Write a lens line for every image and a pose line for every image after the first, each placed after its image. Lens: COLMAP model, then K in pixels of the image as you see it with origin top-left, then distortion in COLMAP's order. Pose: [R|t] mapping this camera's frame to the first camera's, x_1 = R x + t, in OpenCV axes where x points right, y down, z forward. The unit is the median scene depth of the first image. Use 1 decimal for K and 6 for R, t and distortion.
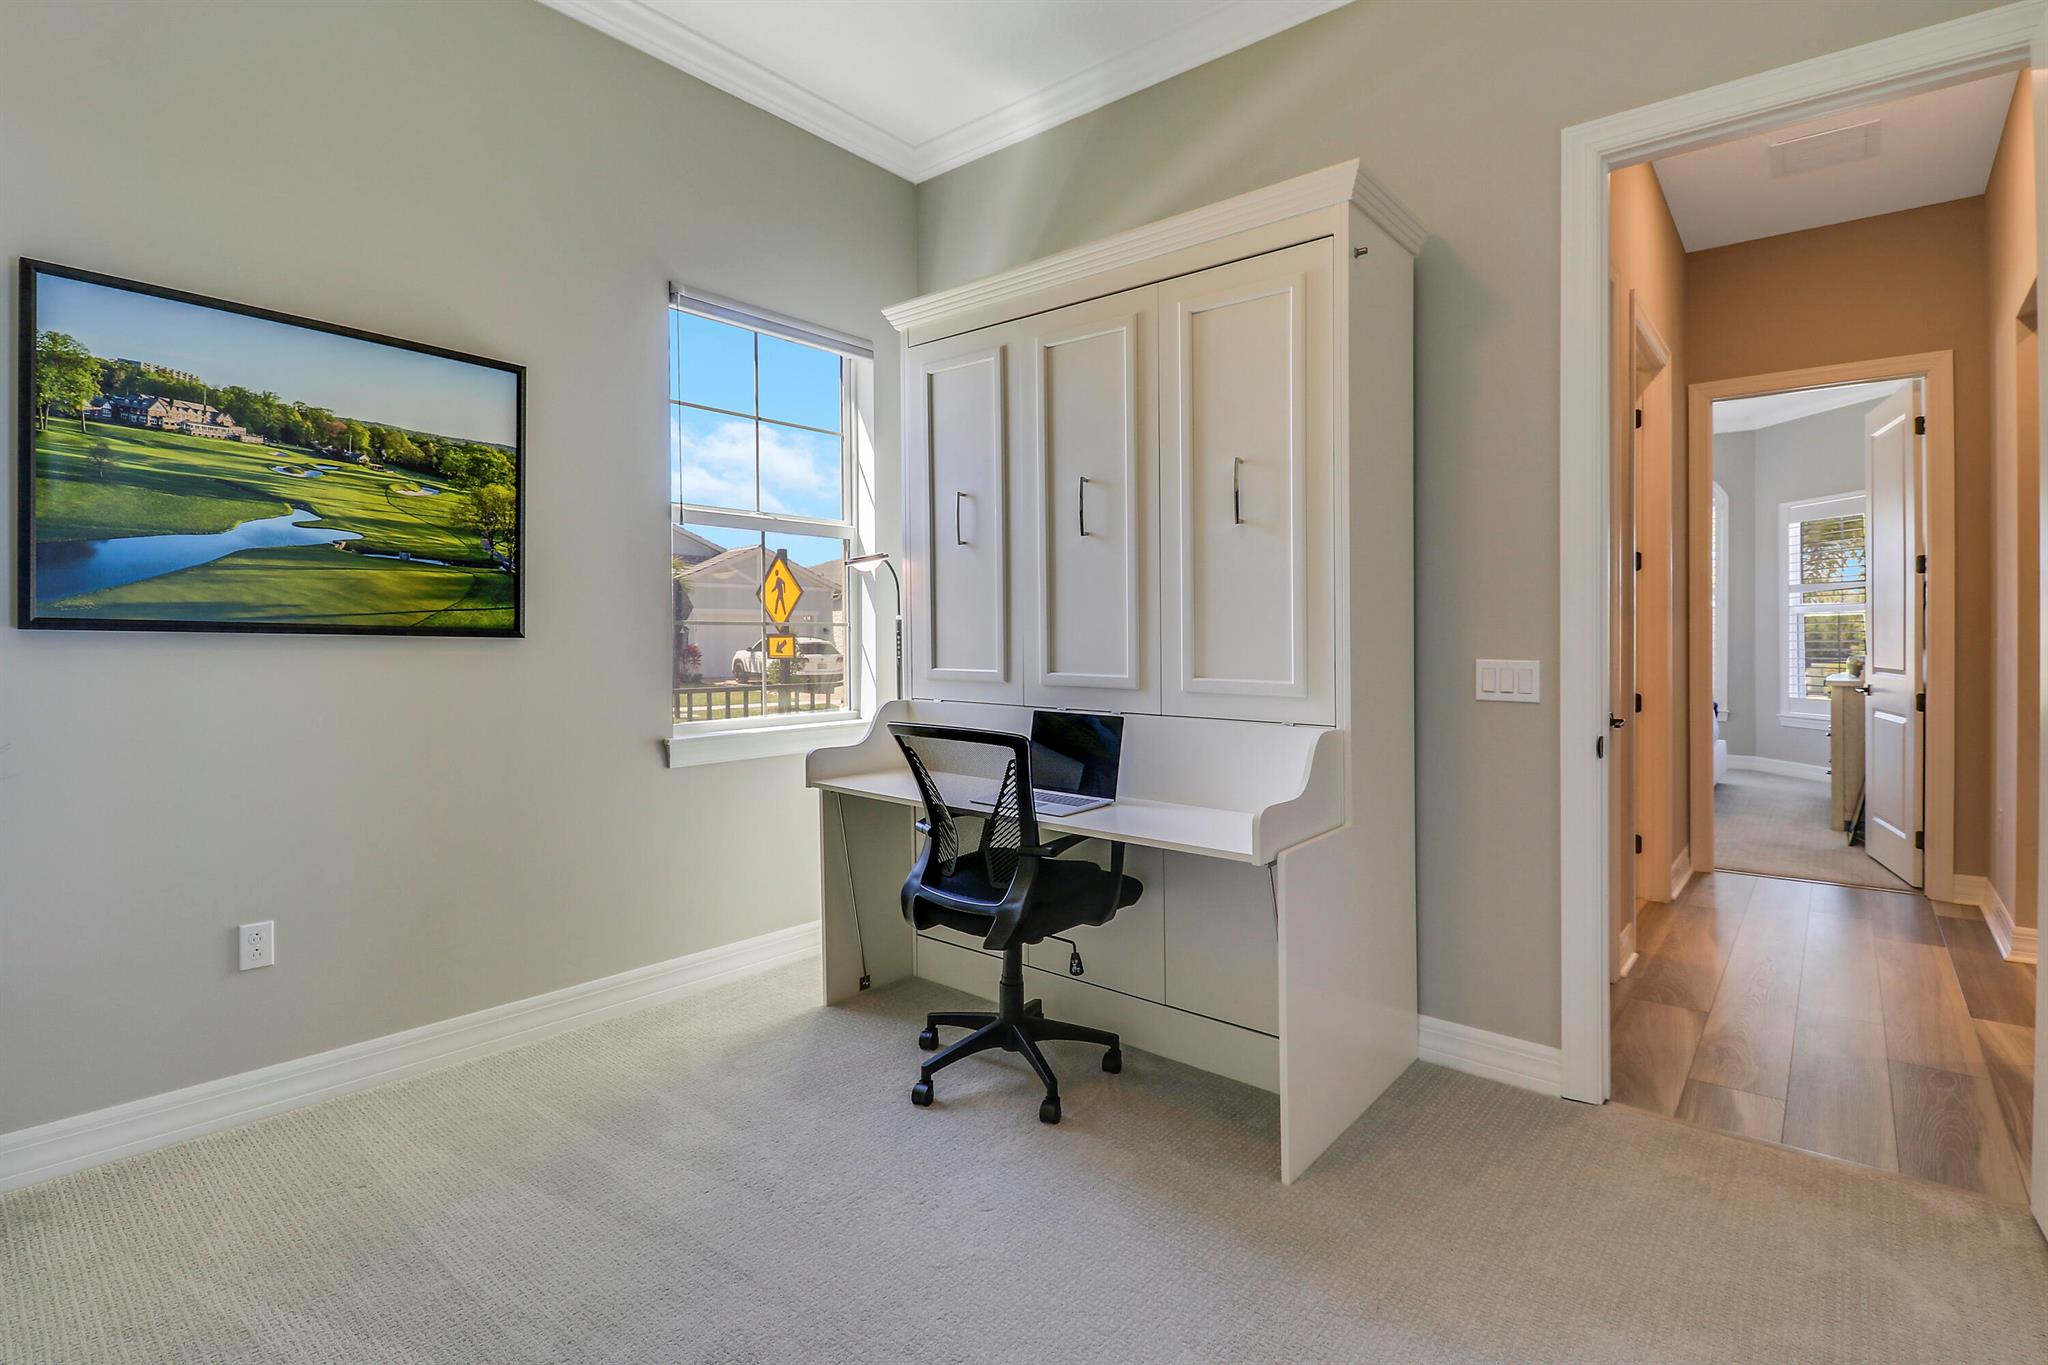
lens RADIAL K [[973.5, 0, 1063.0], [0, 973.5, 632.7], [0, 0, 1]] dist [-0.005078, -0.002534]
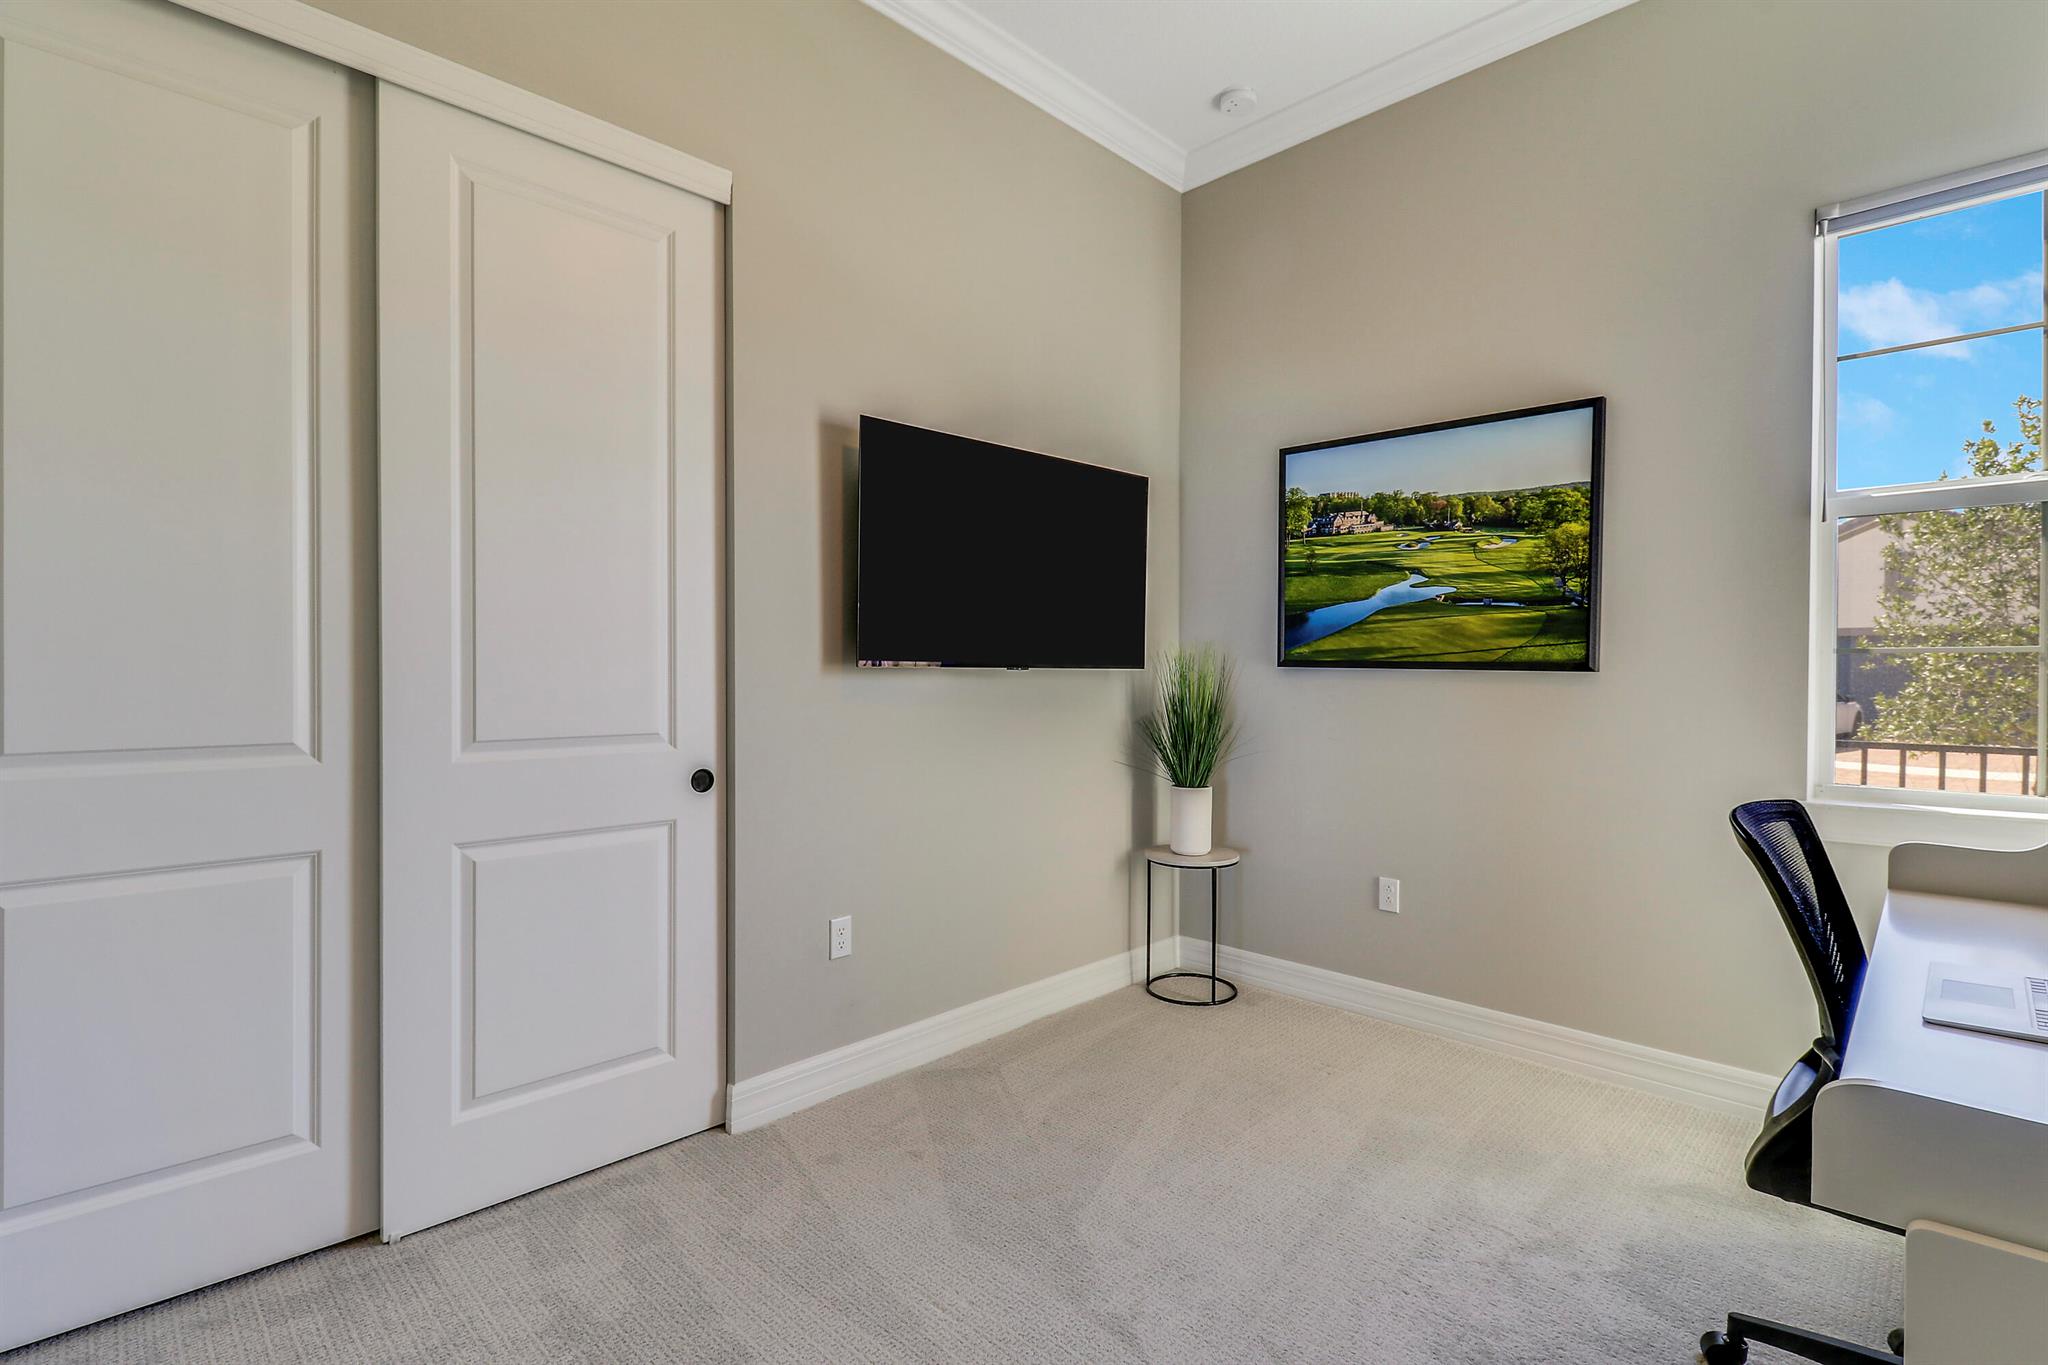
lens RADIAL K [[973.5, 0, 1027.2], [0, 973.5, 688.7], [0, 0, 1]] dist [-0.005078, -0.002534]
pose [[-0.105197, 0.014652, -0.994343, 0.556149], [0.004796, 0.999887, 0.014226, 0.006218], [0.994440, -0.003273, -0.105255, 0.593237]]
